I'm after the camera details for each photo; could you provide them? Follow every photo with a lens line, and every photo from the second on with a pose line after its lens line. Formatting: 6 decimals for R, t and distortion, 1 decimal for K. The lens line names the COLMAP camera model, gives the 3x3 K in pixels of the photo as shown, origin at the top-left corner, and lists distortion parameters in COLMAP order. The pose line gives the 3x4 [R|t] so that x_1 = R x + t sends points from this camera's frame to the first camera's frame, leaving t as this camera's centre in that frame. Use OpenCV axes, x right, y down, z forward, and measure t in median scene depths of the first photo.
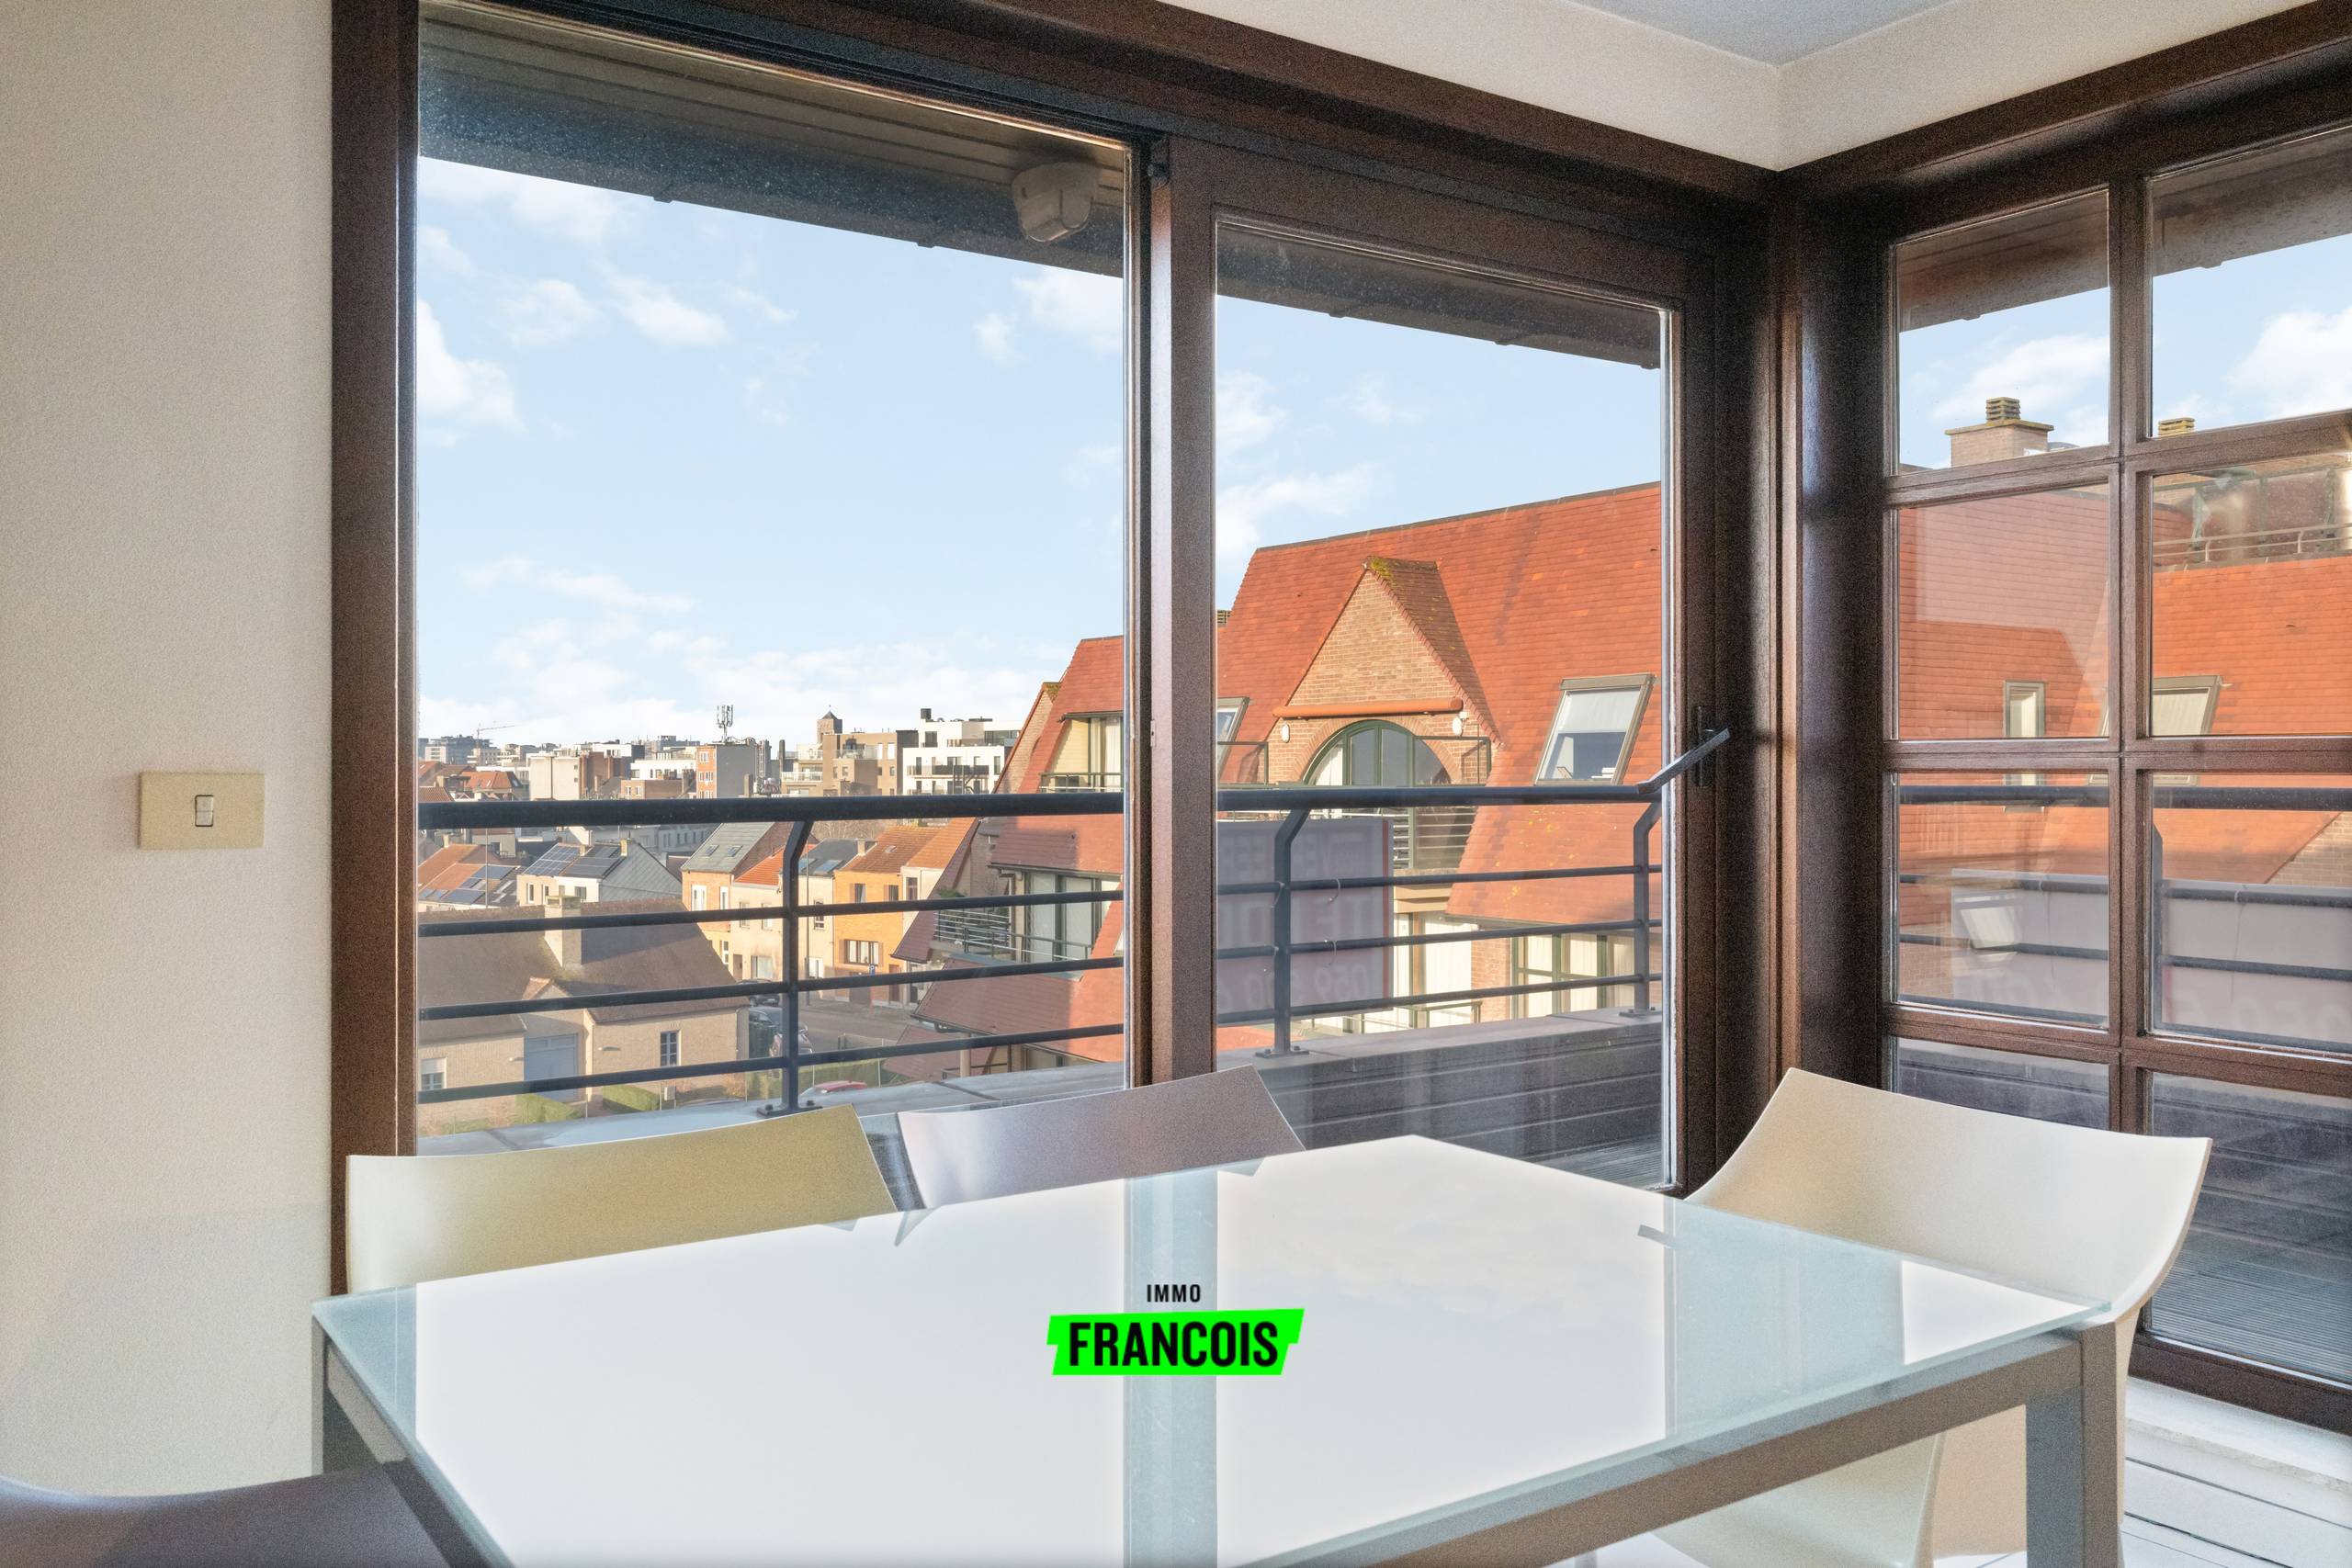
lens RADIAL K [[1859.1, 0, 1176.0], [0, 1859.1, 784.0], [0, 0, 1]] dist [-0.000030, -0.000053]
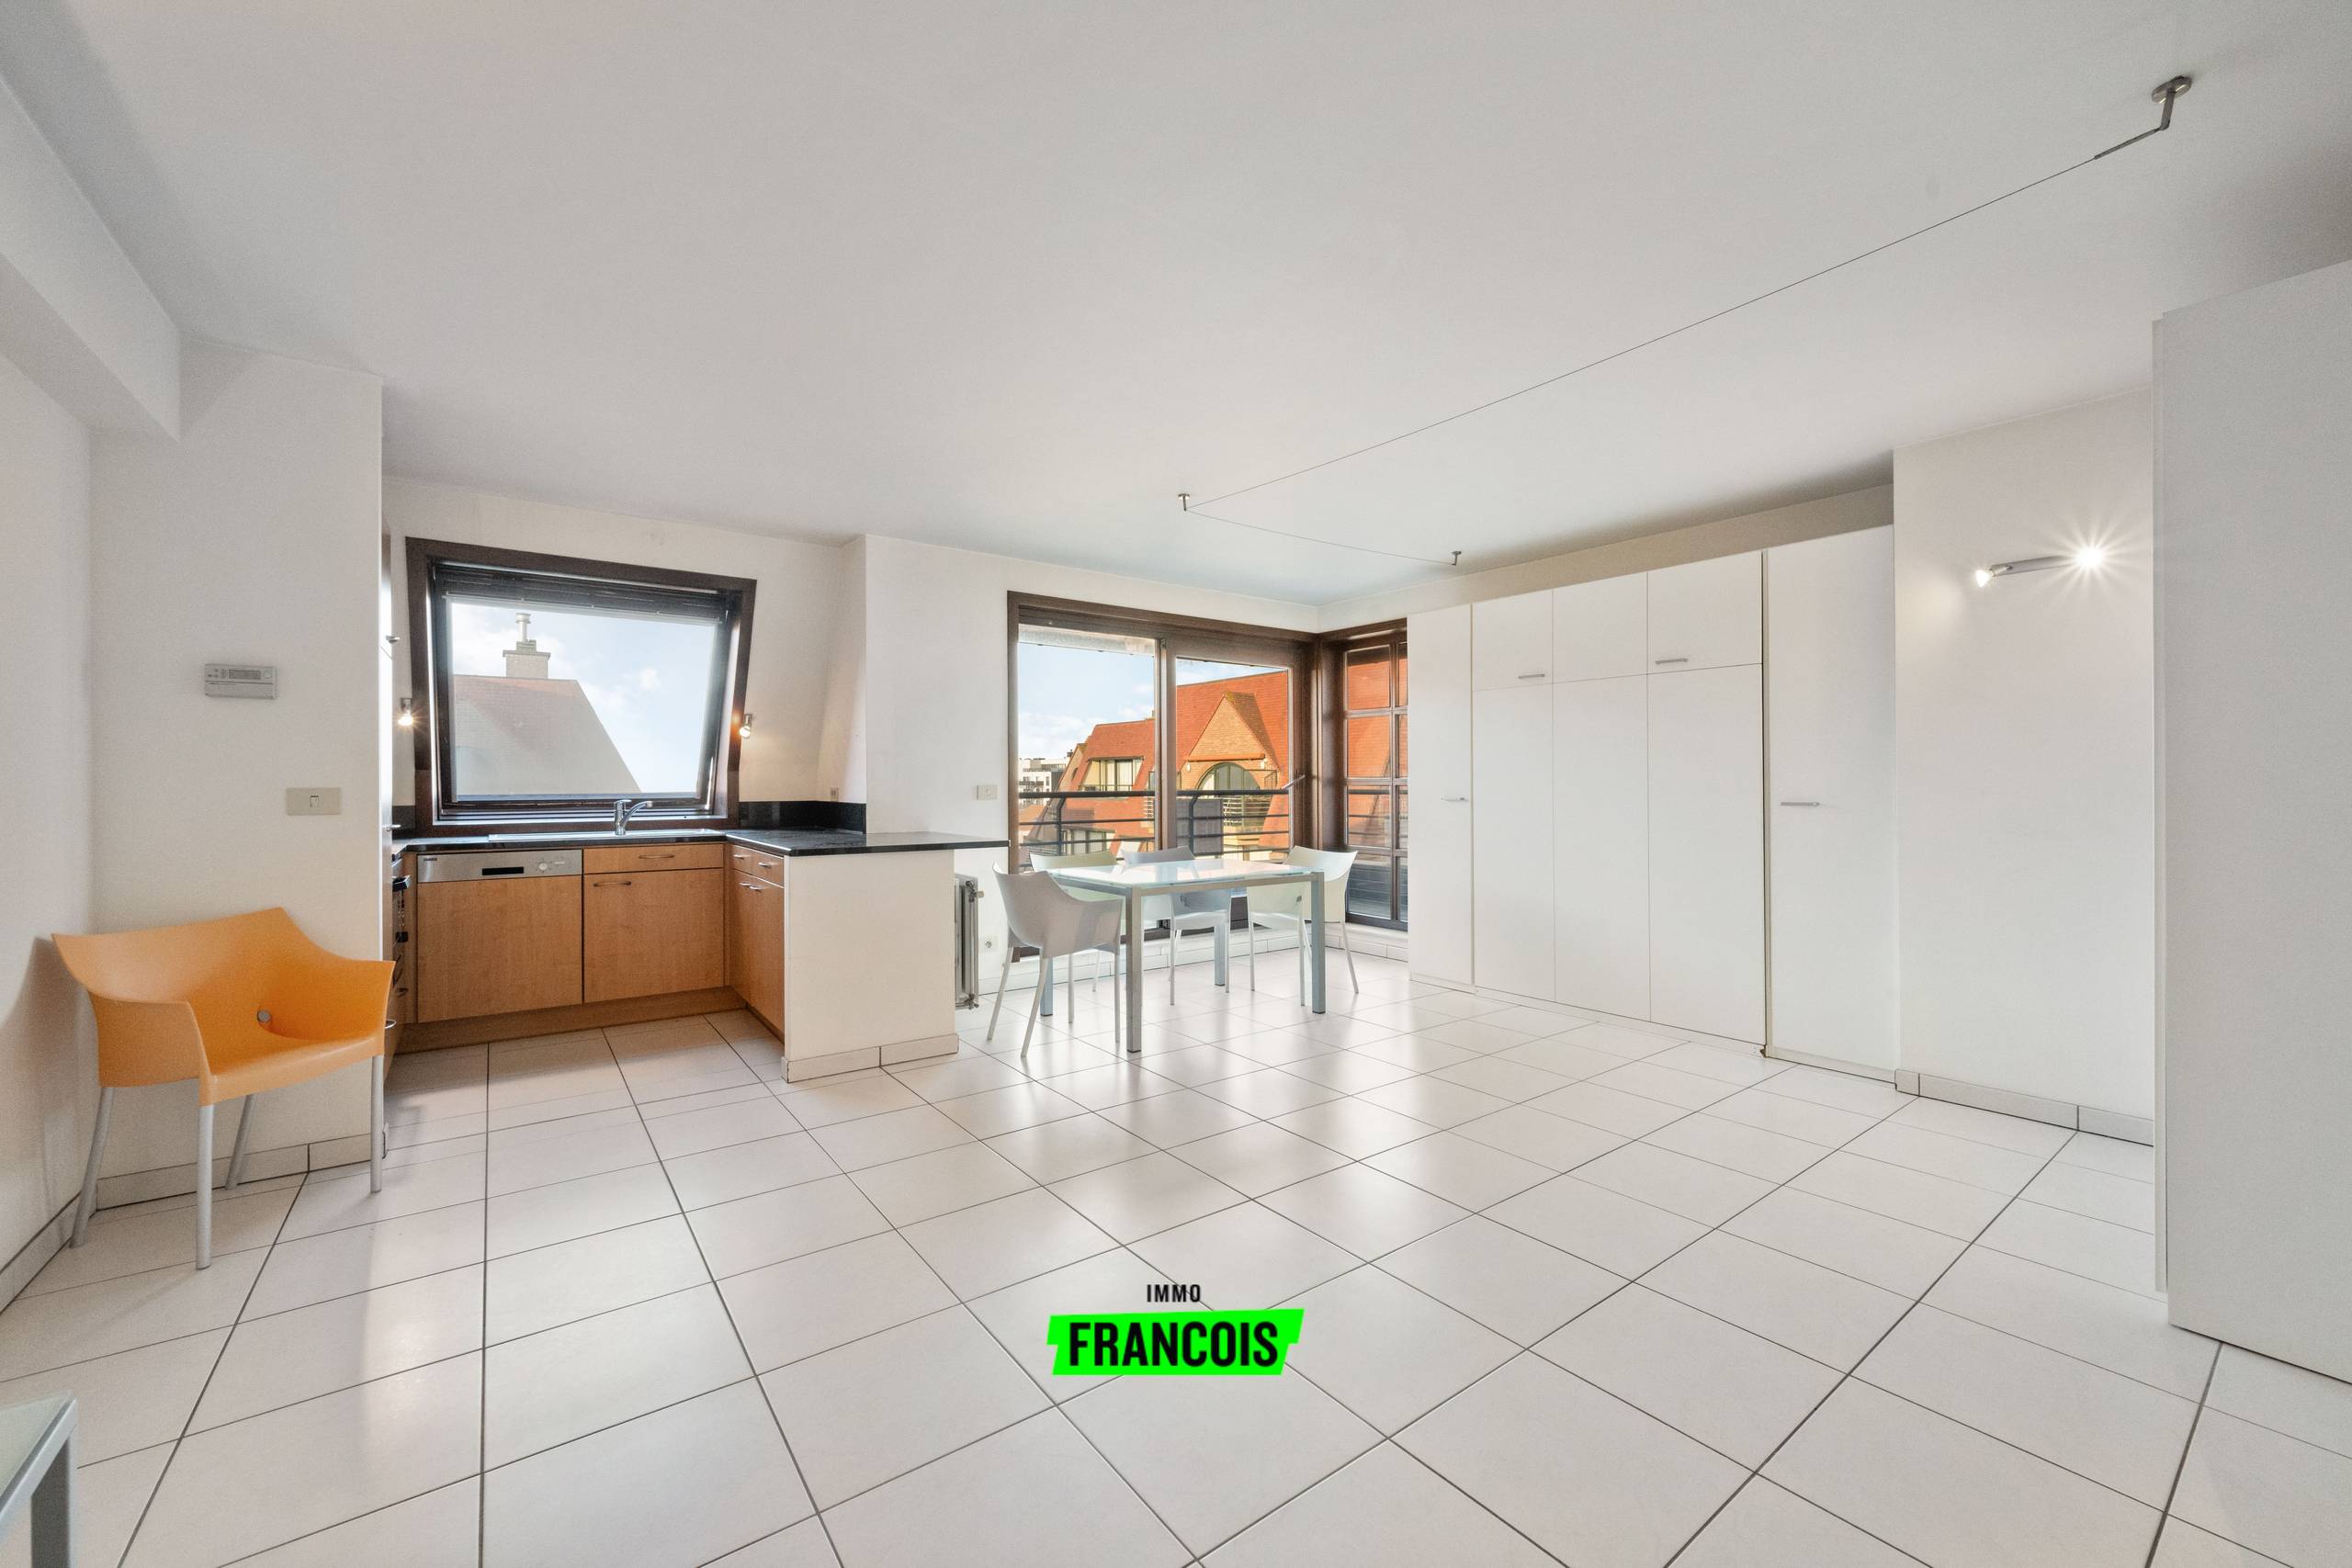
lens RADIAL K [[921.1, 0, 1176.0], [0, 921.1, 784.0], [0, 0, 1]] dist [0.000030, -0.000001]
pose [[0.998940, 0.000279, 0.046023, -0.010582], [0.000033, 0.999977, -0.006764, 0.000480], [-0.046023, 0.006759, 0.998917, -0.152250]]
